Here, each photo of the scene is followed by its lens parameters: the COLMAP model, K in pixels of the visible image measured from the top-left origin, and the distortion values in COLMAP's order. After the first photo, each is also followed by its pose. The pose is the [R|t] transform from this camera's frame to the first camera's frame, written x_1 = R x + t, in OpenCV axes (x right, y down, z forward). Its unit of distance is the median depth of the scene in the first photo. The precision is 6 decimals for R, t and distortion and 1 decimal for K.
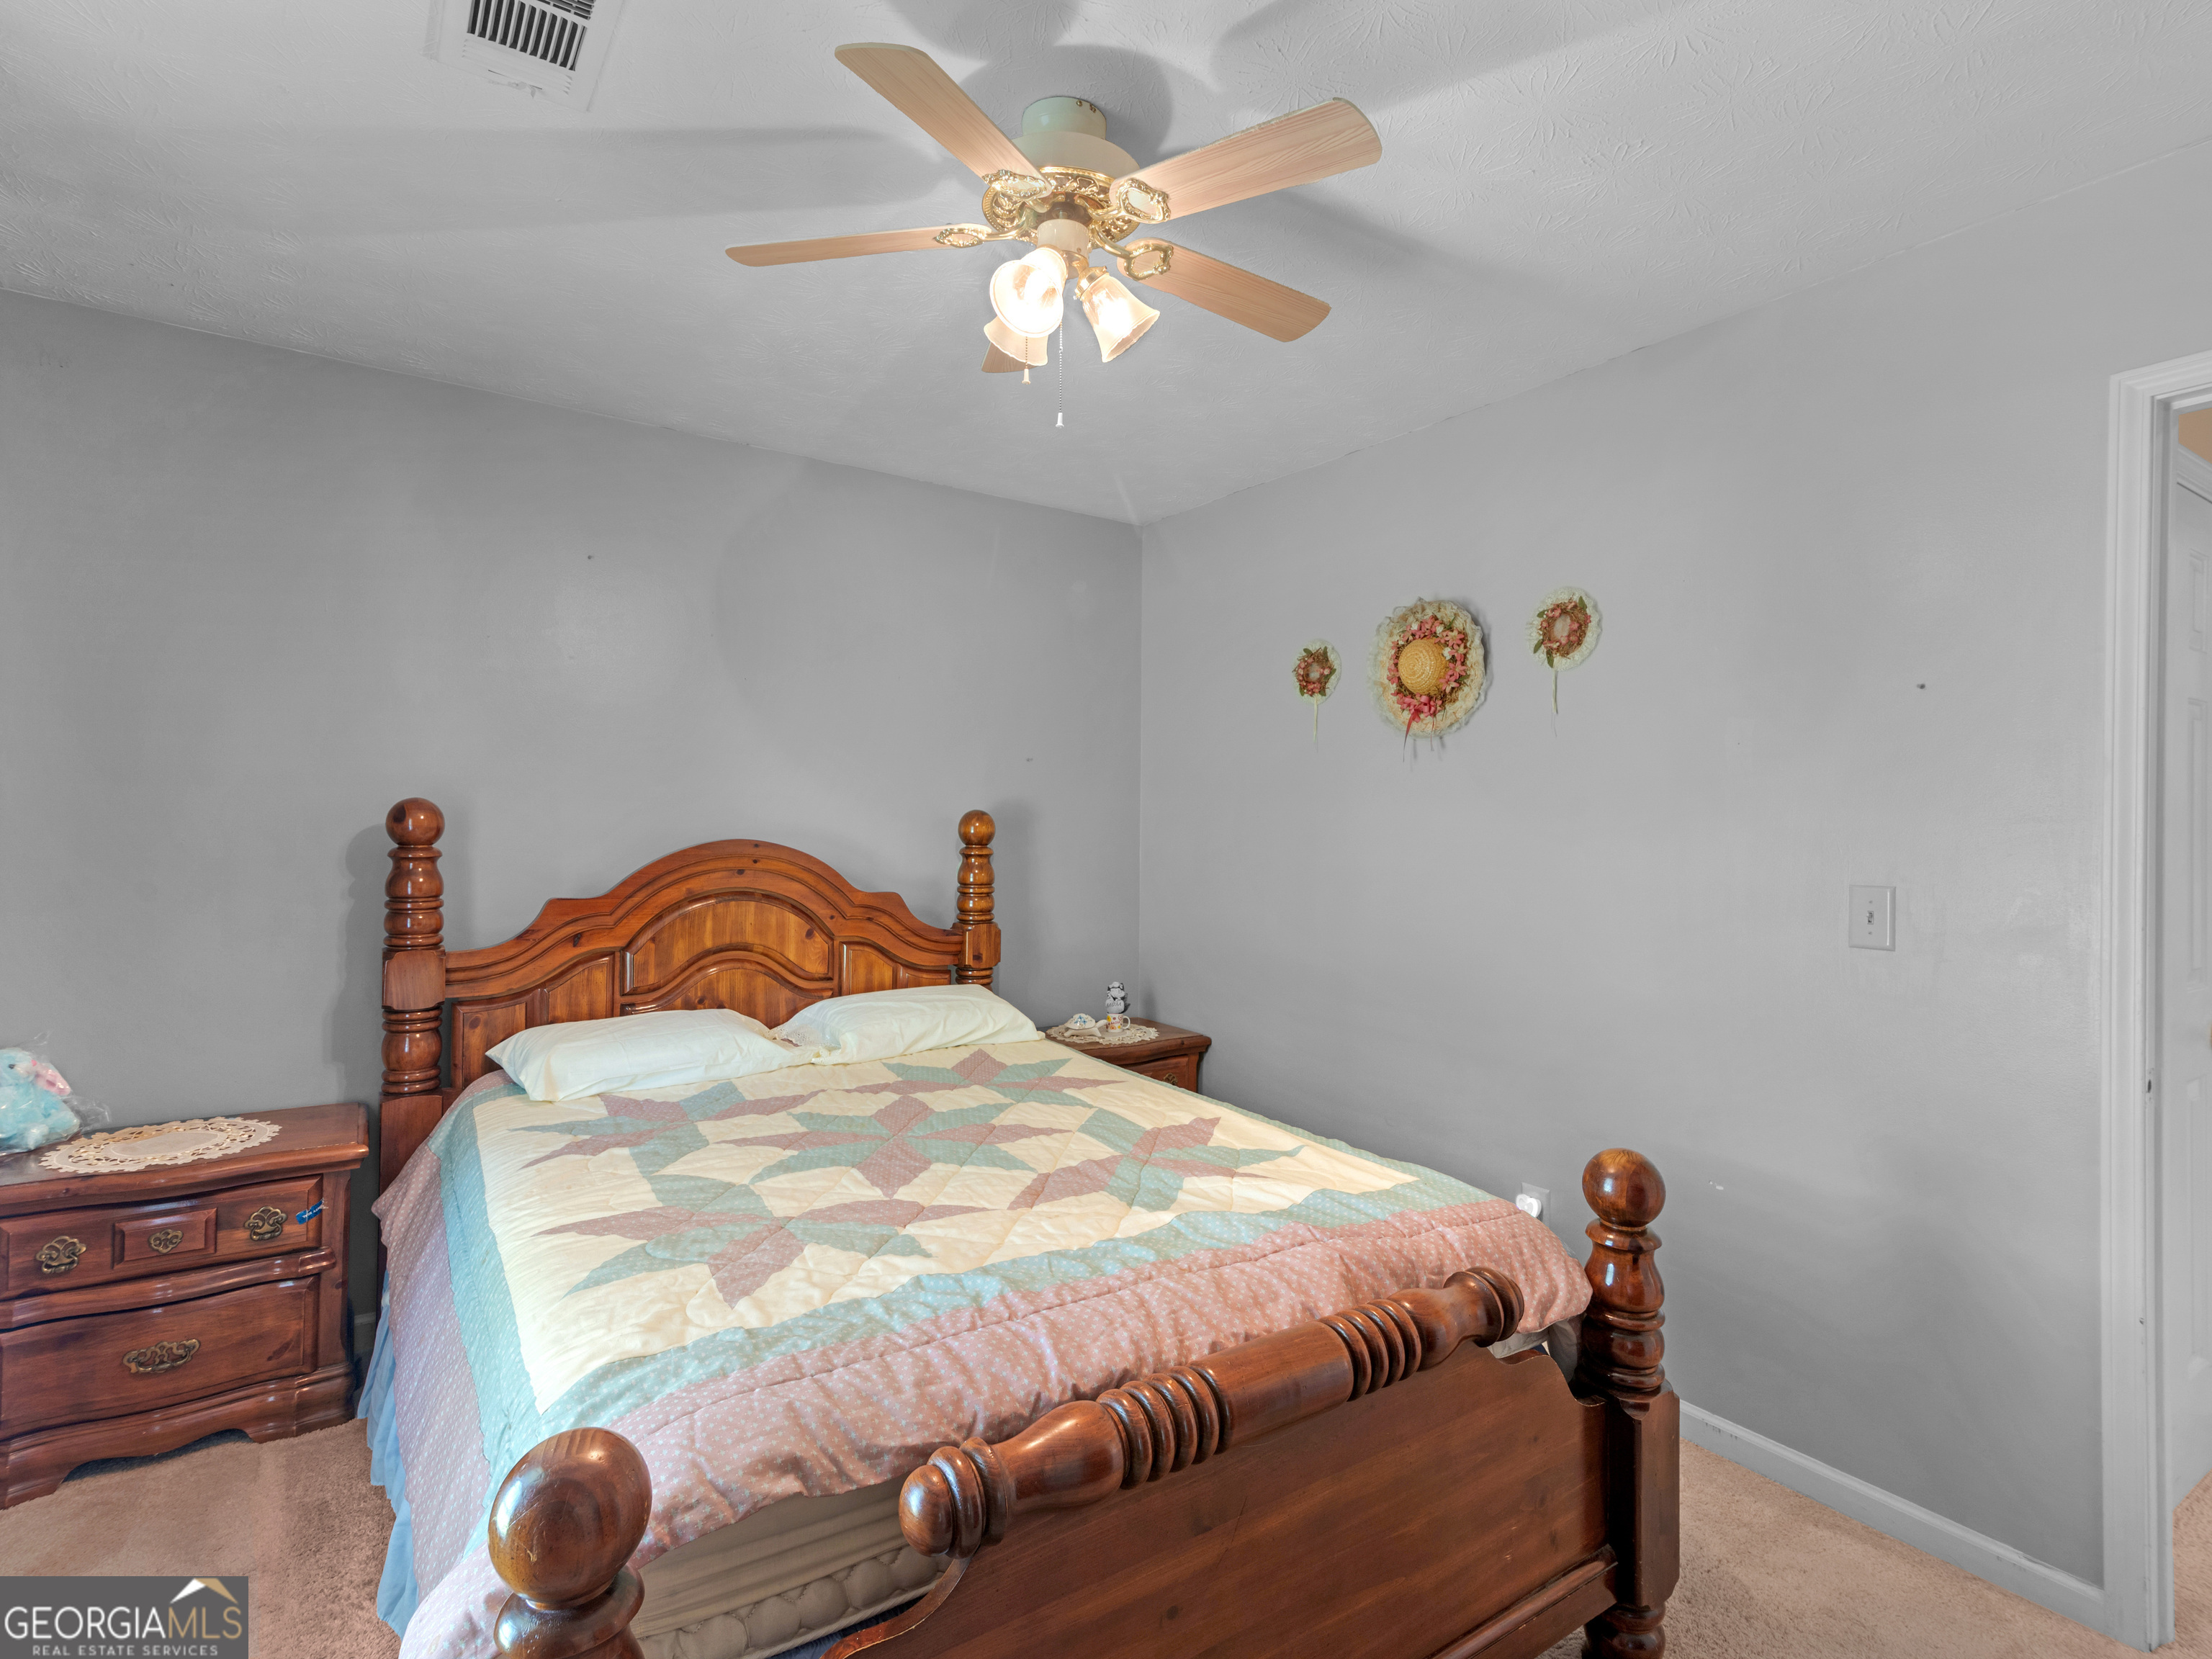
lens RADIAL K [[1126.4, 0, 1111.1], [0, 1126.4, 820.0], [0, 0, 1]] dist [0.020422, -0.000161]
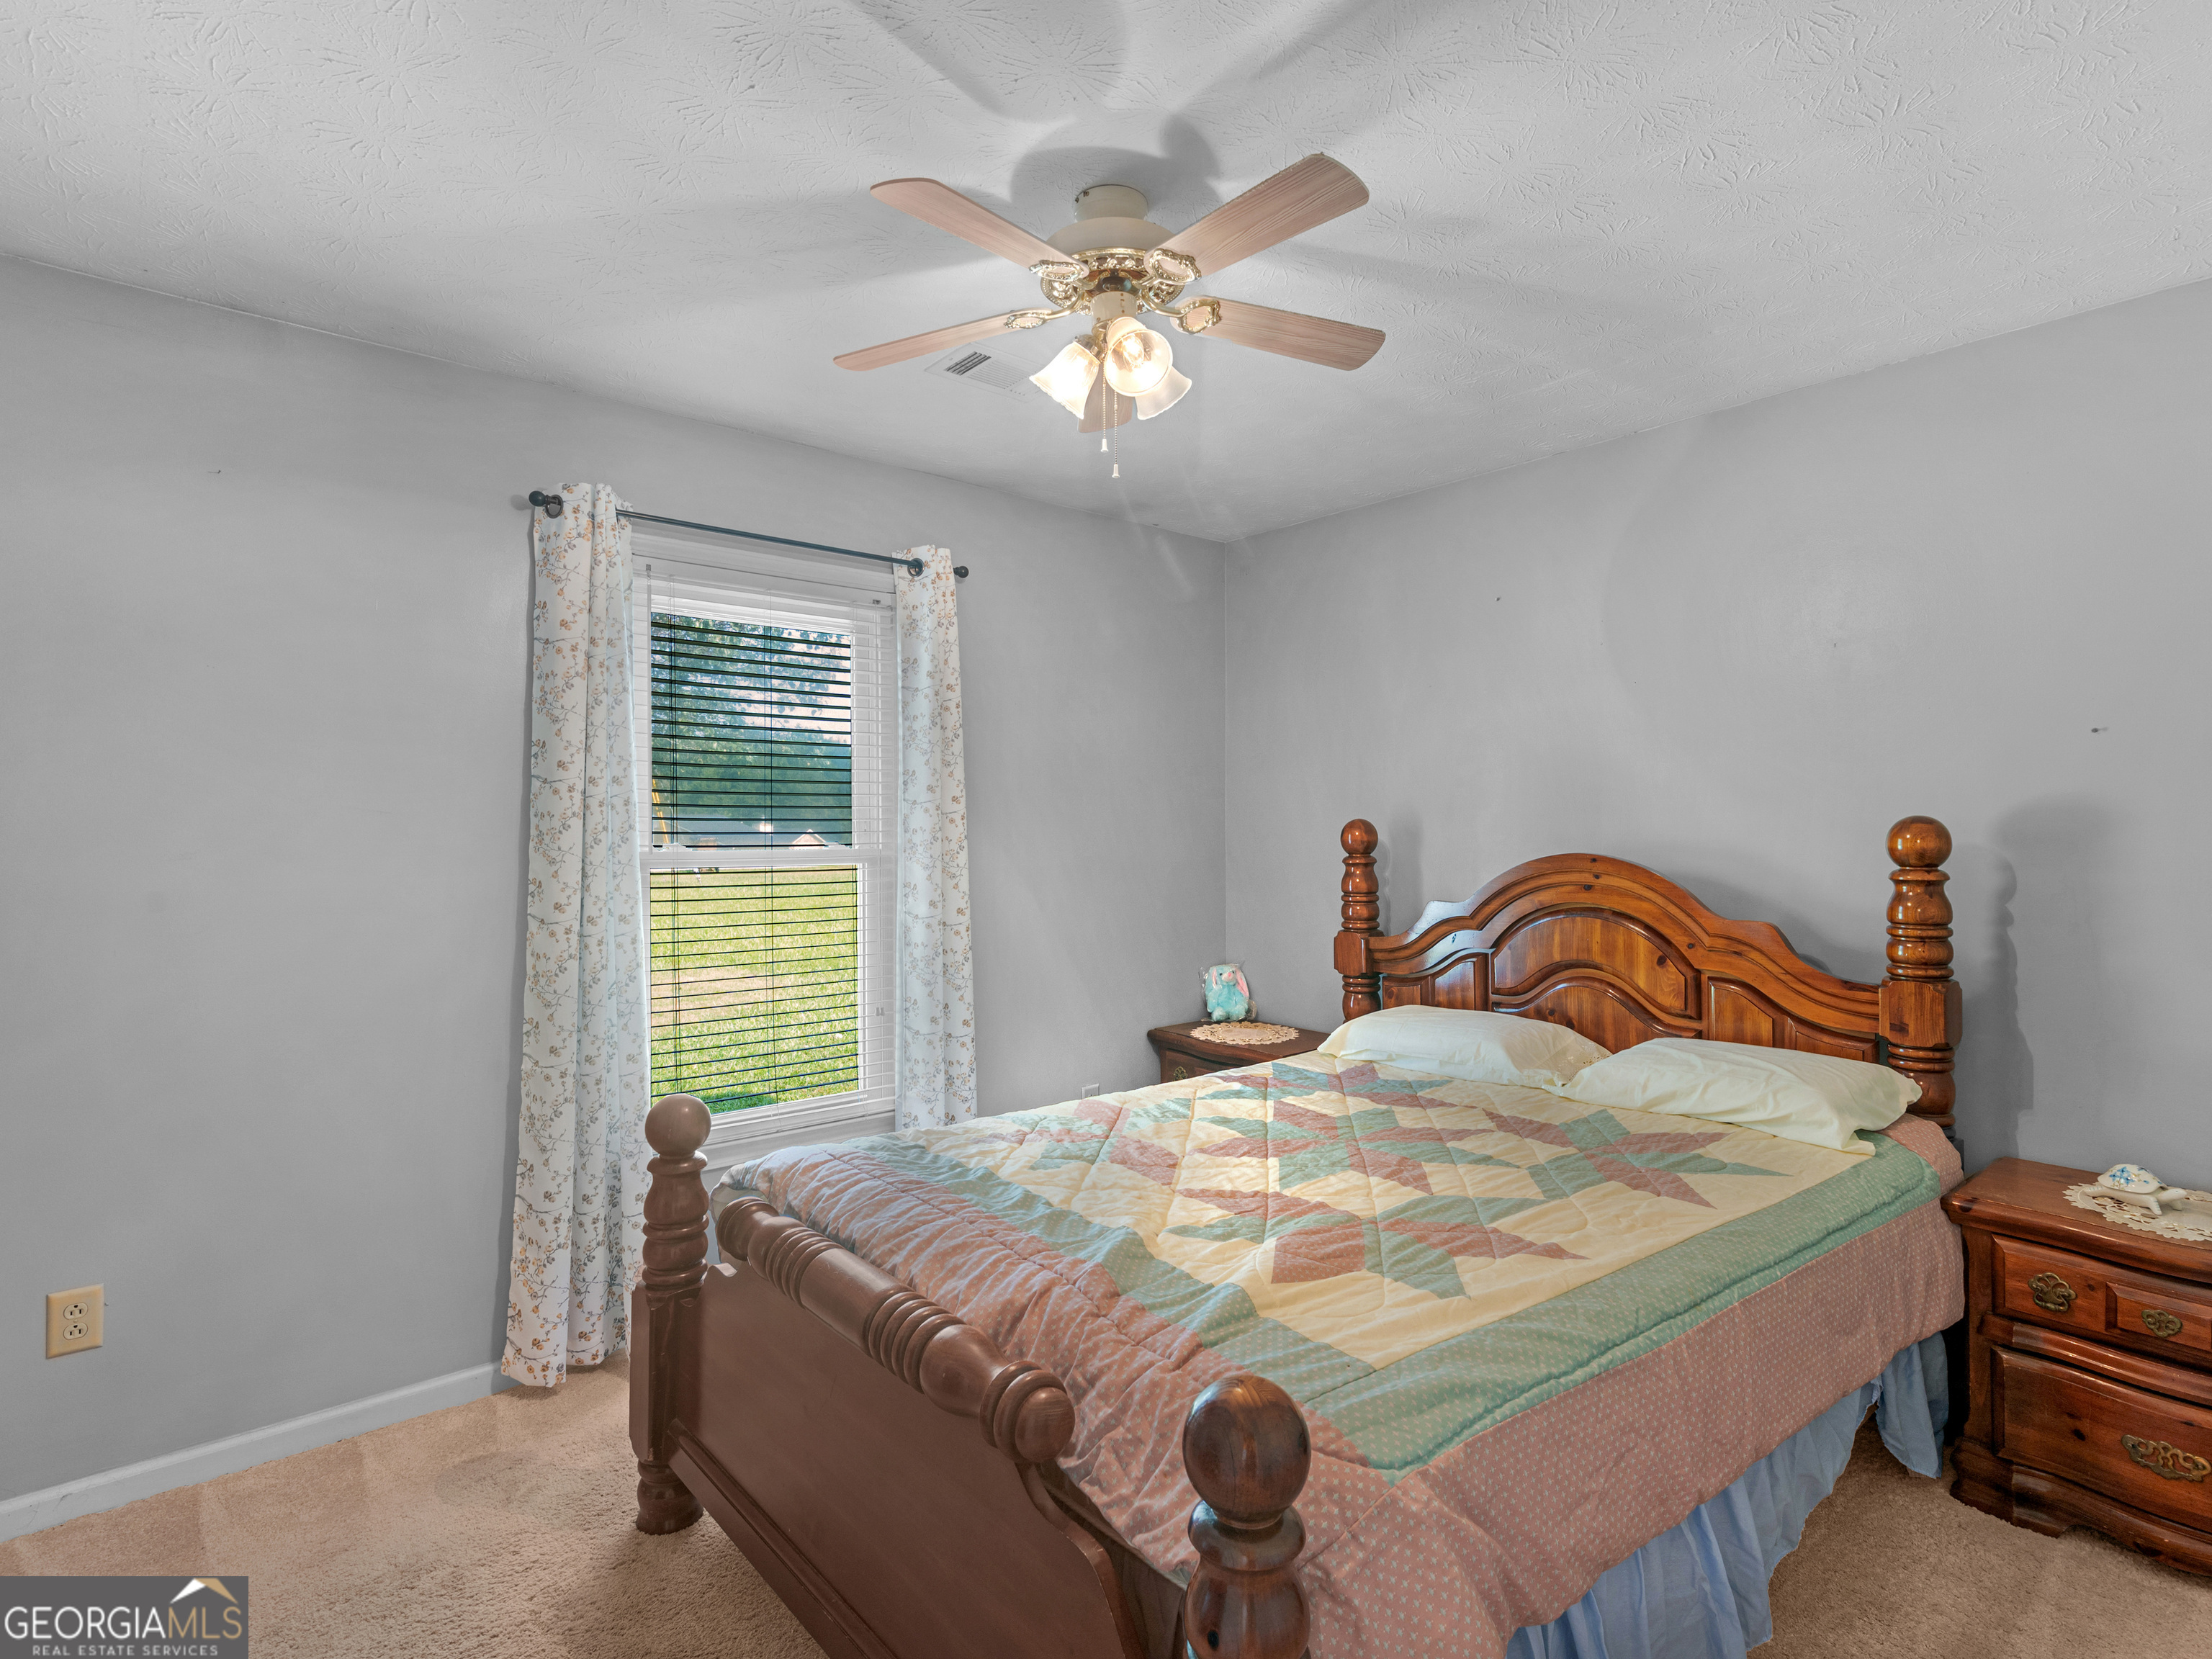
lens RADIAL K [[1126.4, 0, 1149.6], [0, 1126.4, 842.4], [0, 0, 1]] dist [0.020422, -0.000161]
pose [[0.107549, -0.004980, -0.994187, 0.662145], [0.000649, 0.999988, -0.004939, 0.013728], [0.994200, -0.000114, 0.107551, 0.587506]]
